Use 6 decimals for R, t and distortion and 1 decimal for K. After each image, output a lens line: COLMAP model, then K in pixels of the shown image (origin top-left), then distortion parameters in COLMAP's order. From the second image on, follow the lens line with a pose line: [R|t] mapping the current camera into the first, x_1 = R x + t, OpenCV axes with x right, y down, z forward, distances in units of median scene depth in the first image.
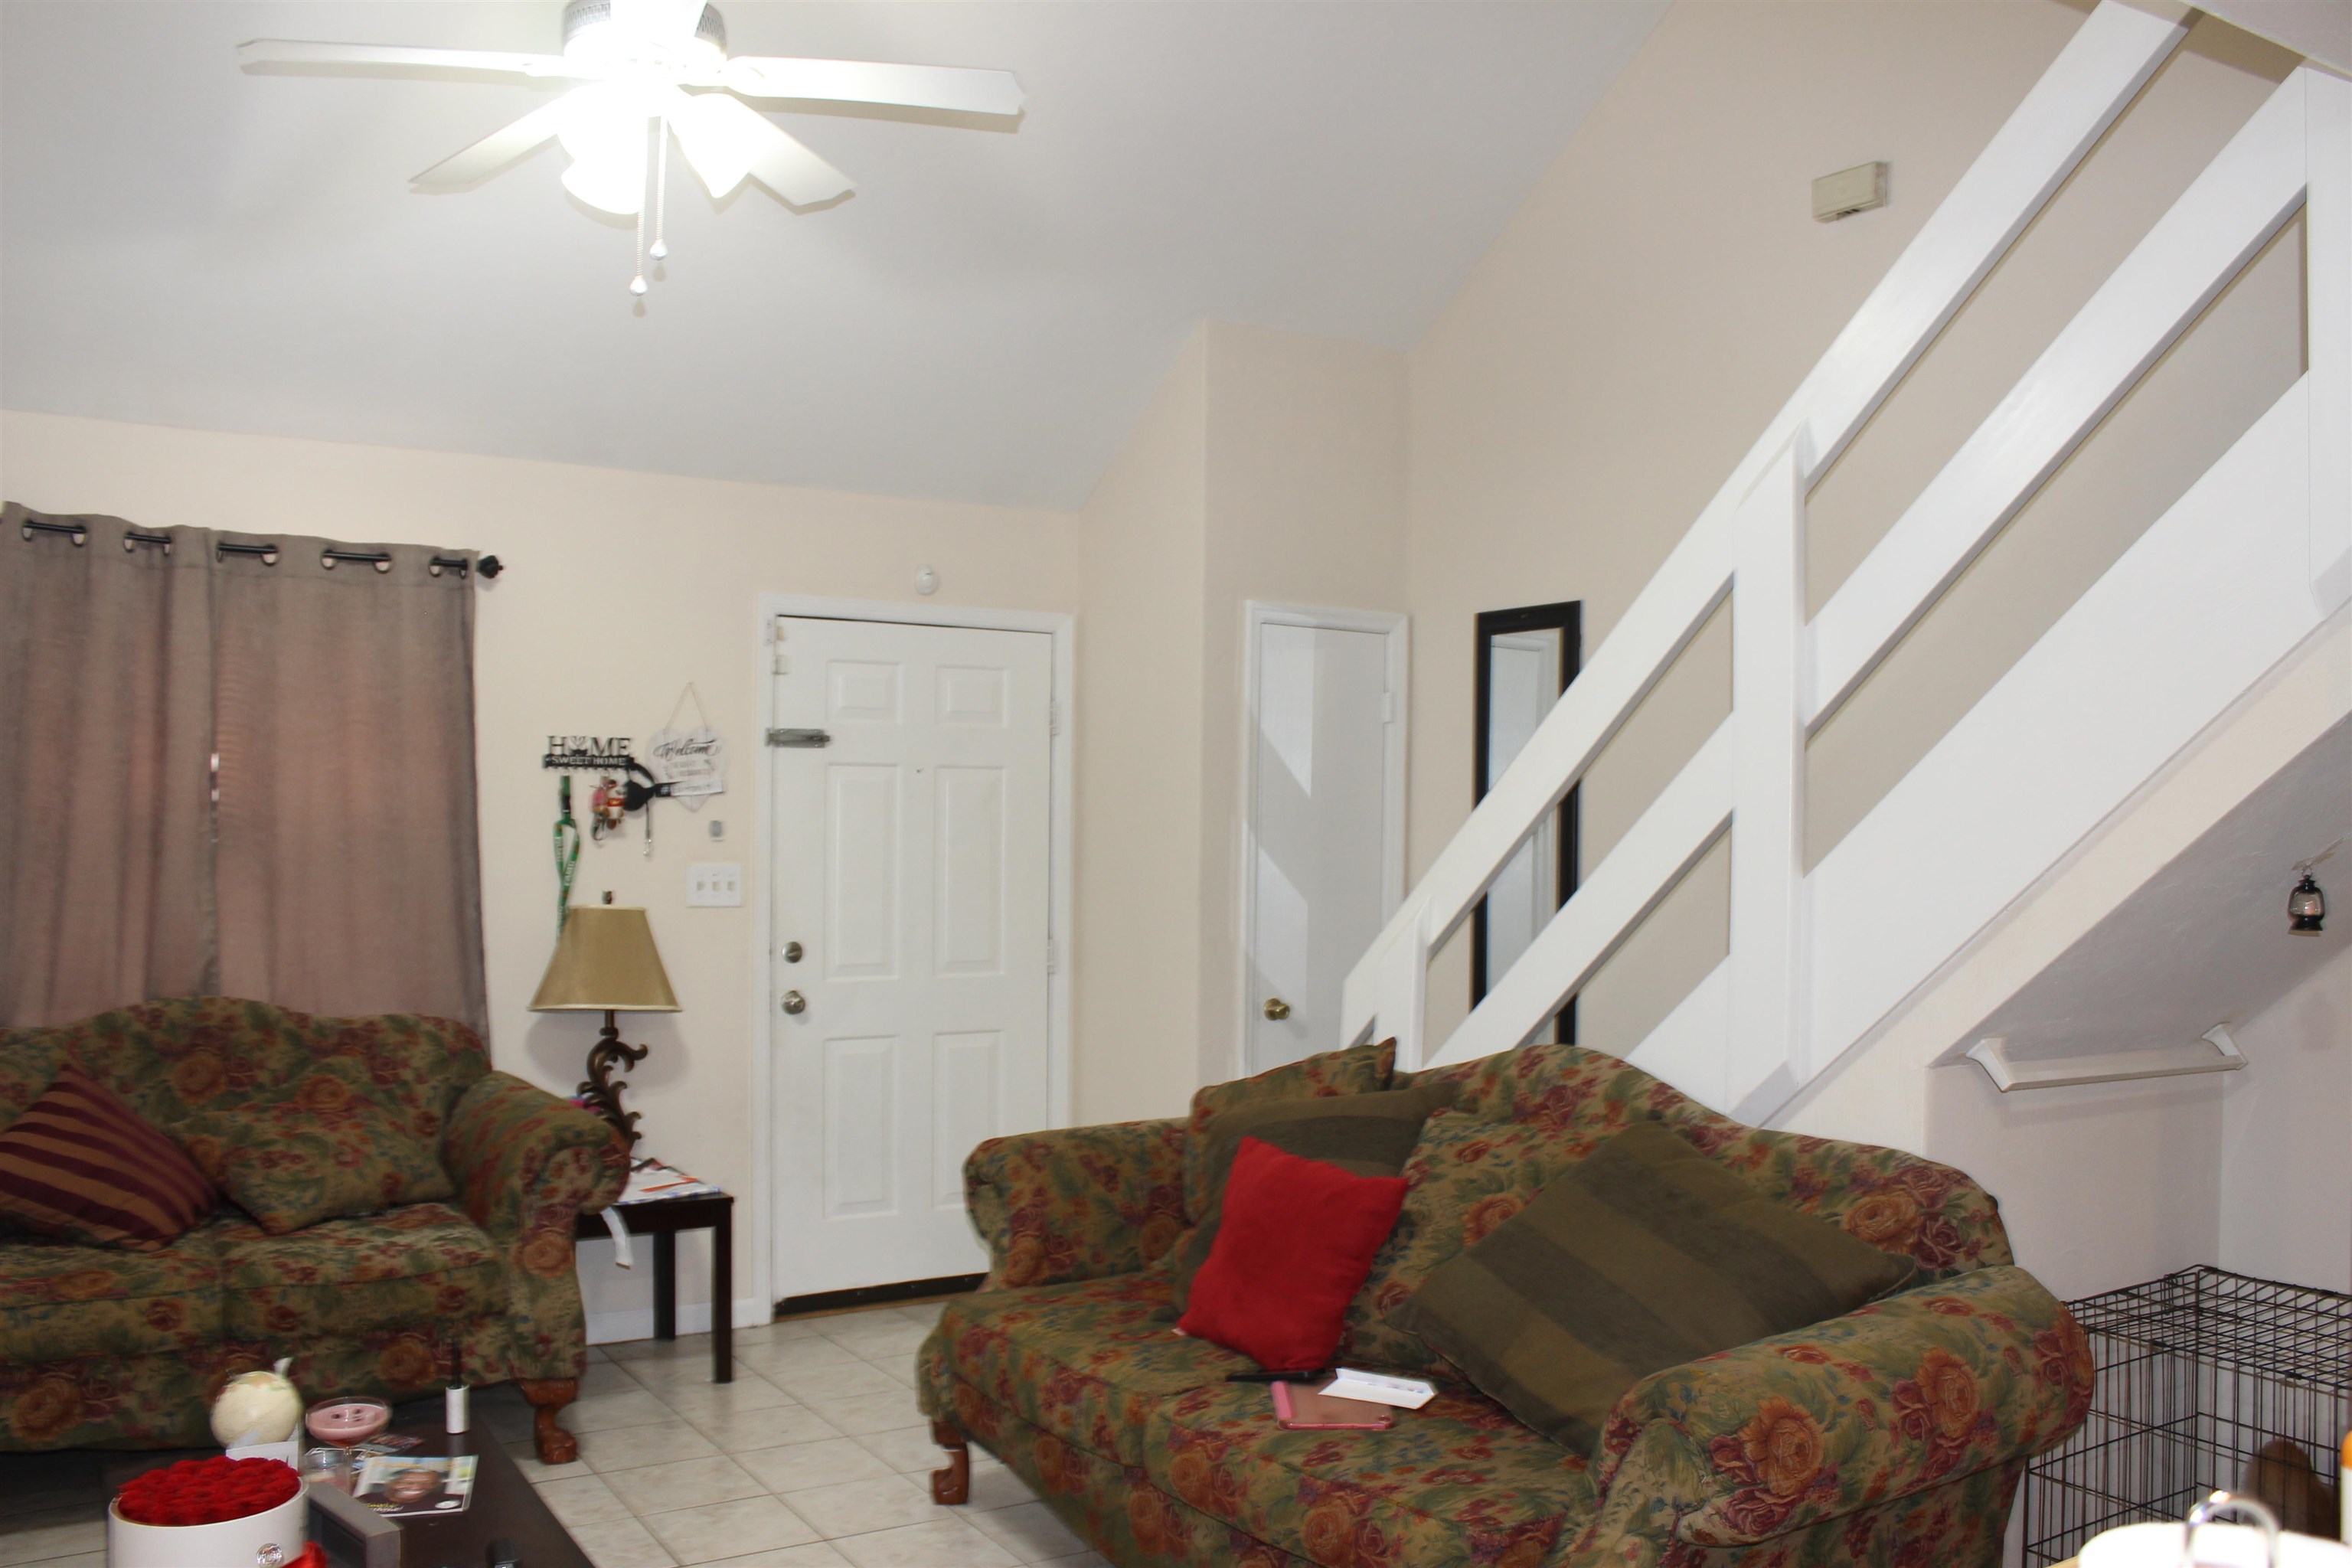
lens RADIAL K [[1938.6, 0, 1176.0], [0, 1938.6, 784.0], [0, 0, 1]] dist [-0.159032, 0.139430]
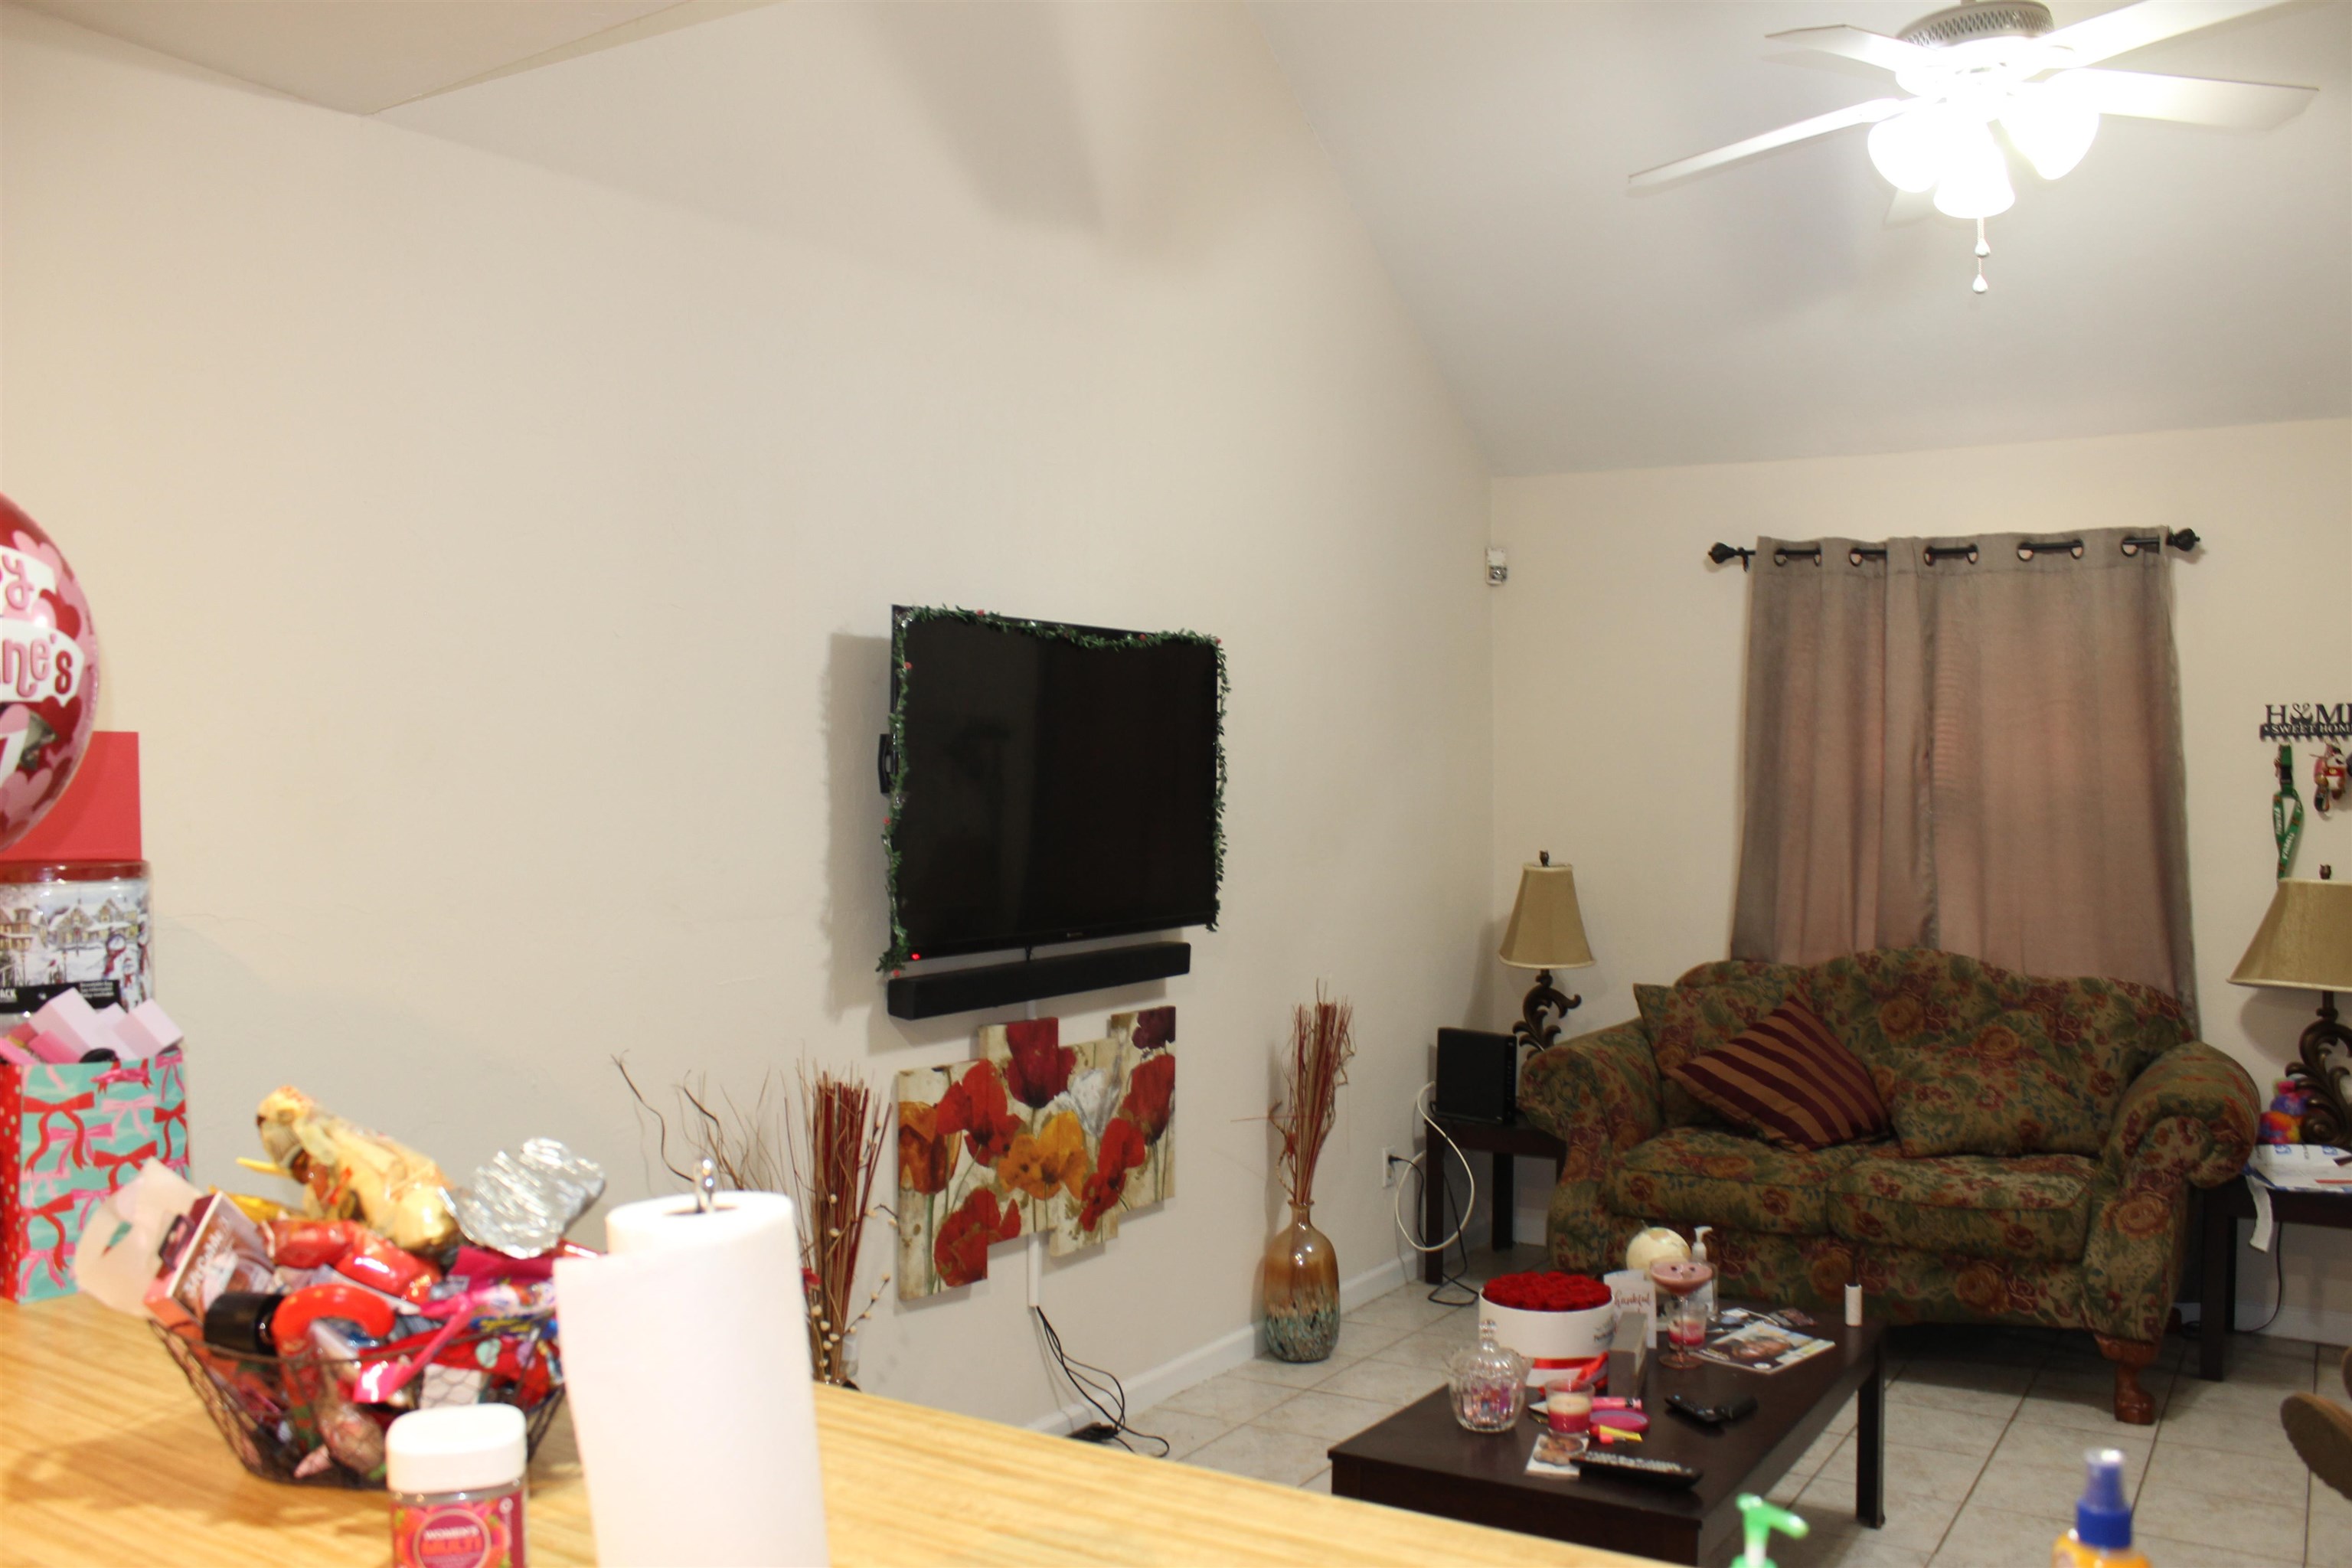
lens RADIAL K [[1938.6, 0, 1176.0], [0, 1938.6, 784.0], [0, 0, 1]] dist [-0.159032, 0.139430]
pose [[0.438331, -0.011596, -0.898739, 0.334181], [0.019523, 0.999804, -0.003379, 0.008858], [0.898602, -0.016065, 0.438471, 0.095337]]
